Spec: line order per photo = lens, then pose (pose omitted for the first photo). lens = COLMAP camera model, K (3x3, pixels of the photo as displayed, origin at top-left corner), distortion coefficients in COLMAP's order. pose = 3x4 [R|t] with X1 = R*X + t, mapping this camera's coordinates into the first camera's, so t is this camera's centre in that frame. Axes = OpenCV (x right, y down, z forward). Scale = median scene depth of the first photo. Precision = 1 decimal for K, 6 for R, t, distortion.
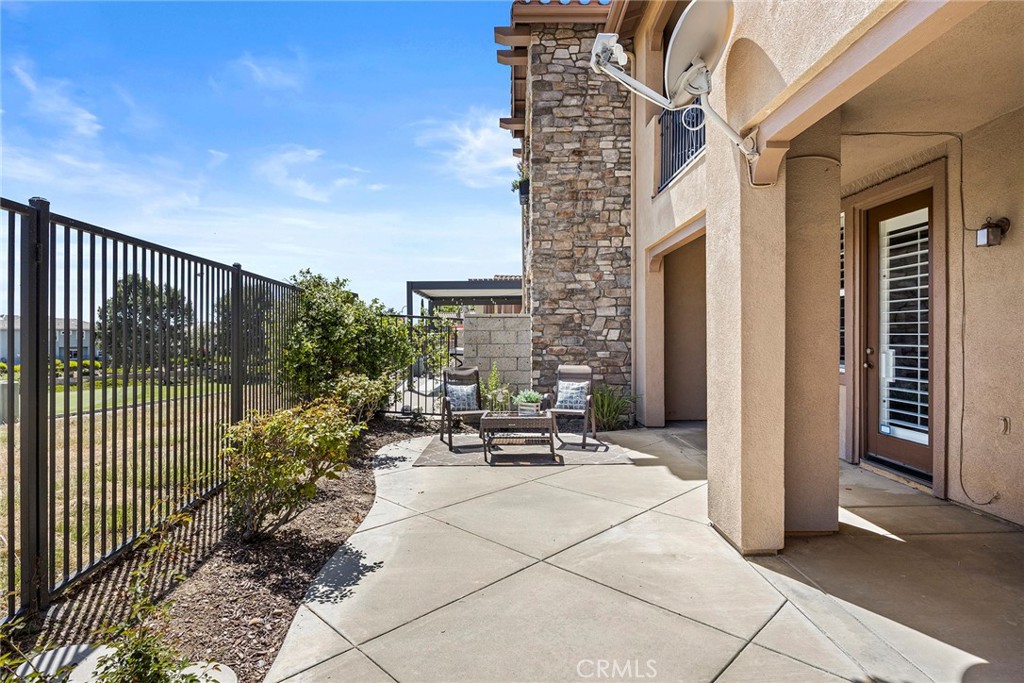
lens RADIAL K [[540.2, 0, 510.2], [0, 540.2, 339.0], [0, 0, 1]] dist [-0.009777, -0.000938]
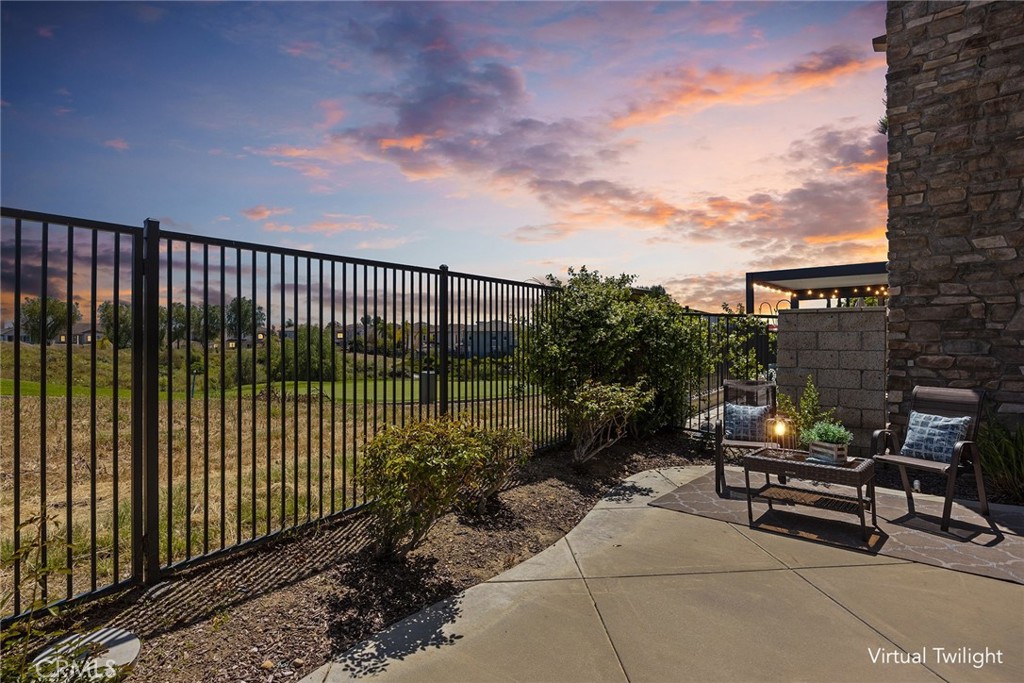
lens RADIAL K [[540.2, 0, 502.6], [0, 540.2, 340.4], [0, 0, 1]] dist [-0.009777, -0.000938]
pose [[0.750213, 0.004222, -0.661183, 0.123720], [-0.003577, 0.999991, 0.002326, -0.003617], [0.661187, 0.000620, 0.750221, 0.184926]]
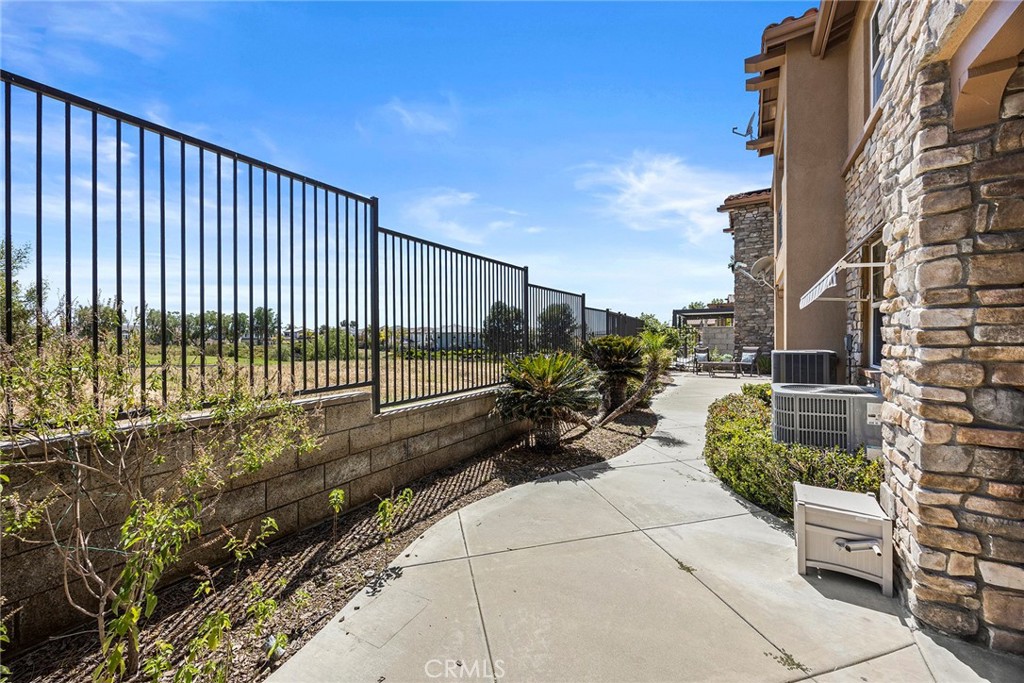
lens RADIAL K [[389.6, 0, 510.4], [0, 389.6, 341.1], [0, 0, 1]] dist [-0.008200, -0.000316]
pose [[0.850697, 0.004408, -0.525638, 0.101972], [-0.000503, 0.999971, 0.007572, 0.006906], [0.525657, -0.006177, 0.850674, -0.990181]]
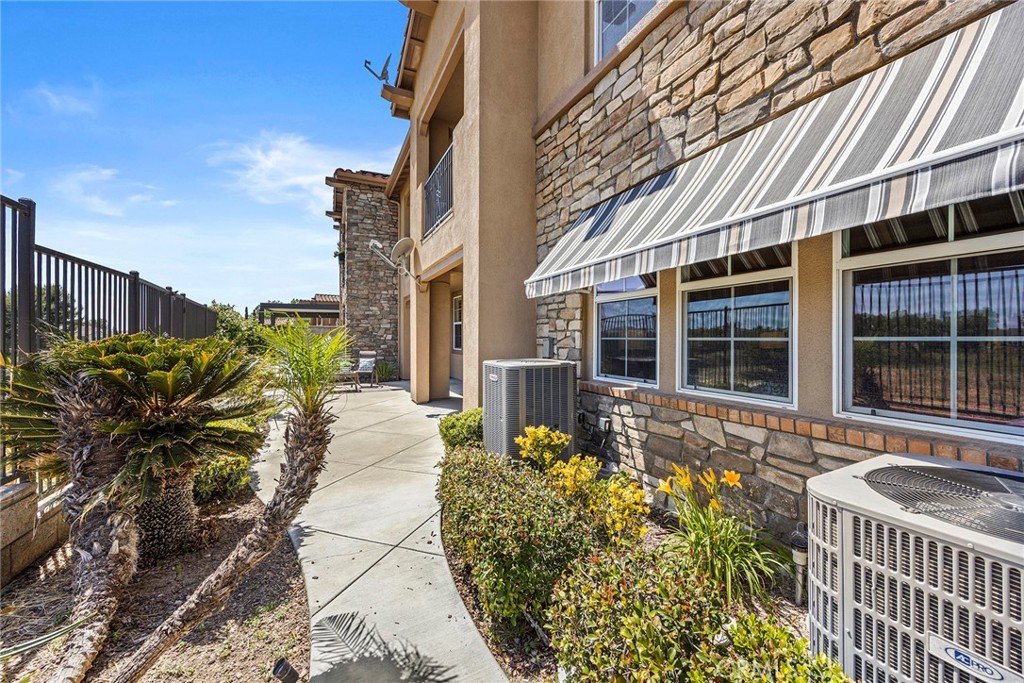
lens RADIAL K [[389.6, 0, 516.3], [0, 389.6, 338.7], [0, 0, 1]] dist [-0.008200, -0.000316]
pose [[0.897042, 0.003590, 0.441931, -0.029804], [-0.001579, 0.999987, -0.004919, 0.005199], [-0.441943, 0.003715, 0.897036, -0.549587]]
